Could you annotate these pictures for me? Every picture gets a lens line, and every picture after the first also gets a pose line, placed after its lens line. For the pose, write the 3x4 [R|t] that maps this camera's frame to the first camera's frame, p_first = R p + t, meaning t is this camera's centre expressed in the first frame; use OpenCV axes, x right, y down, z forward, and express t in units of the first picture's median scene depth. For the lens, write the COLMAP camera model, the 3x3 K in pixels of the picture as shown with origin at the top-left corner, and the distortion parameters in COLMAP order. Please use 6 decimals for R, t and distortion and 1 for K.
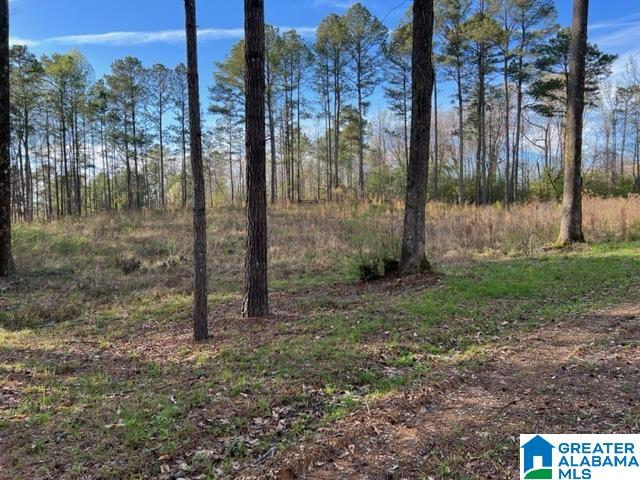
lens RADIAL K [[481.6, 0, 319.5], [0, 481.6, 238.4], [0, 0, 1]] dist [0.067876, -0.068826]
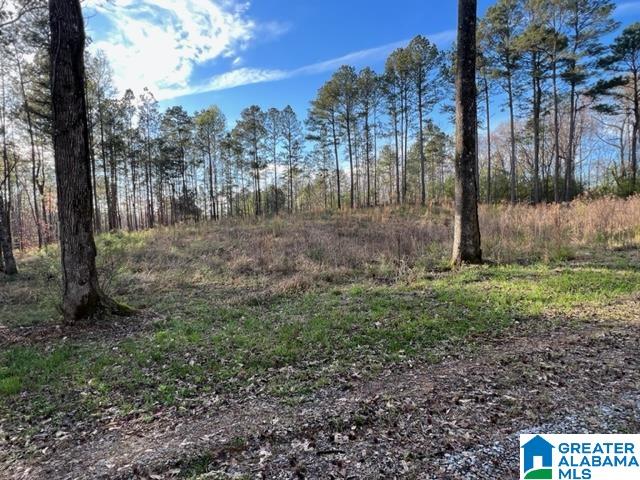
lens RADIAL K [[357.6, 0, 320.6], [0, 357.6, 242.5], [0, 0, 1]] dist [-0.003466, -0.000757]
pose [[0.948436, 0.000974, -0.316966, 0.129652], [0.008096, 0.999595, 0.027298, -0.011483], [0.316864, -0.028457, 0.948044, 0.101573]]
